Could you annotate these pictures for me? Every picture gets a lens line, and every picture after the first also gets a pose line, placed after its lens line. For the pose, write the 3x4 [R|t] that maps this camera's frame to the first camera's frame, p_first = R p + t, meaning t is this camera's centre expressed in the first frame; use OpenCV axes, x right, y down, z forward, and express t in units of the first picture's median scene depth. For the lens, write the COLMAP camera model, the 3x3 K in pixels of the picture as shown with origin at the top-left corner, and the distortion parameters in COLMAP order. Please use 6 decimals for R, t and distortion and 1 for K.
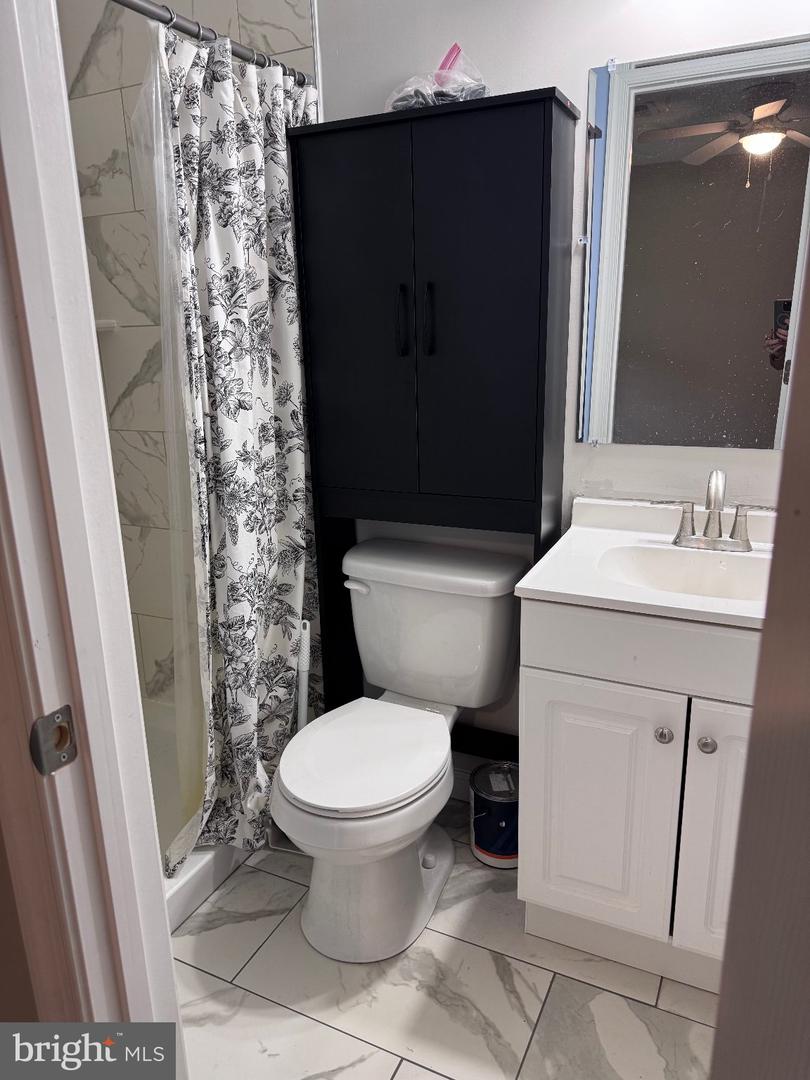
lens RADIAL K [[766.6, 0, 405.0], [0, 766.6, 540.0], [0, 0, 1]] dist [0.072614, -0.104161]
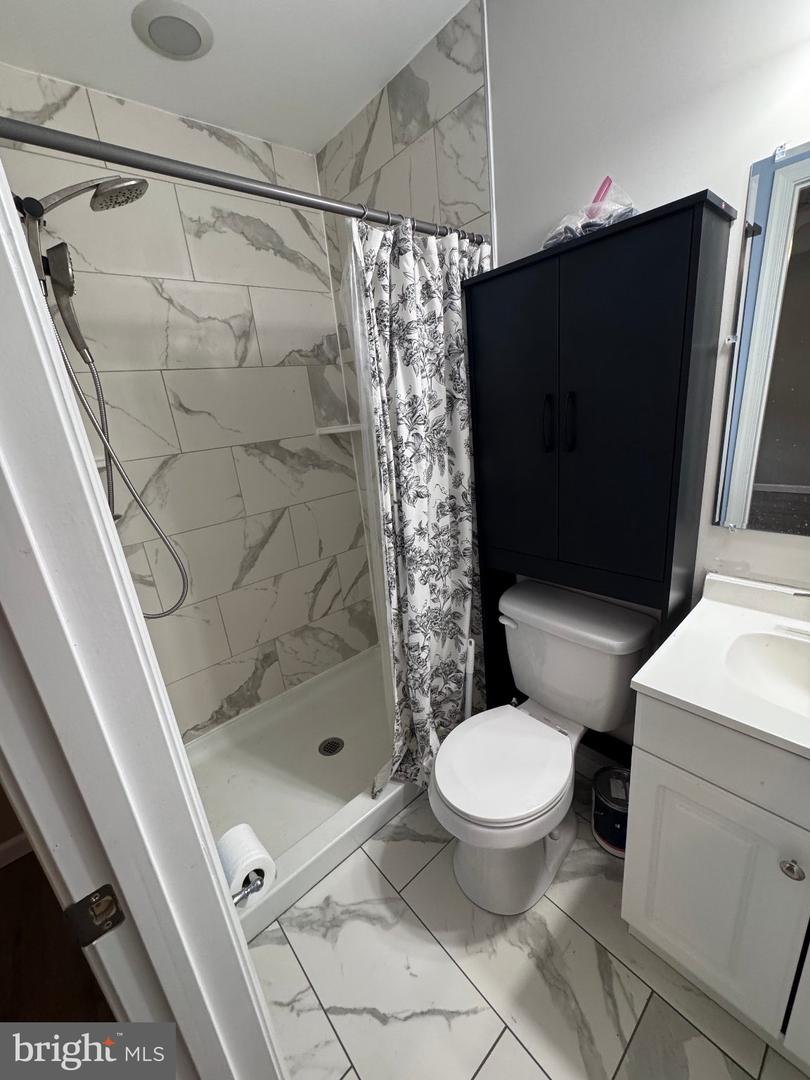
lens RADIAL K [[429.5, 0, 405.0], [0, 429.5, 540.0], [0, 0, 1]] dist [0.000405, -0.000792]
pose [[0.916705, 0.051953, -0.396173, 0.070958], [-0.029681, 0.997626, 0.062146, -0.141595], [0.398461, -0.045211, 0.916070, 0.287438]]
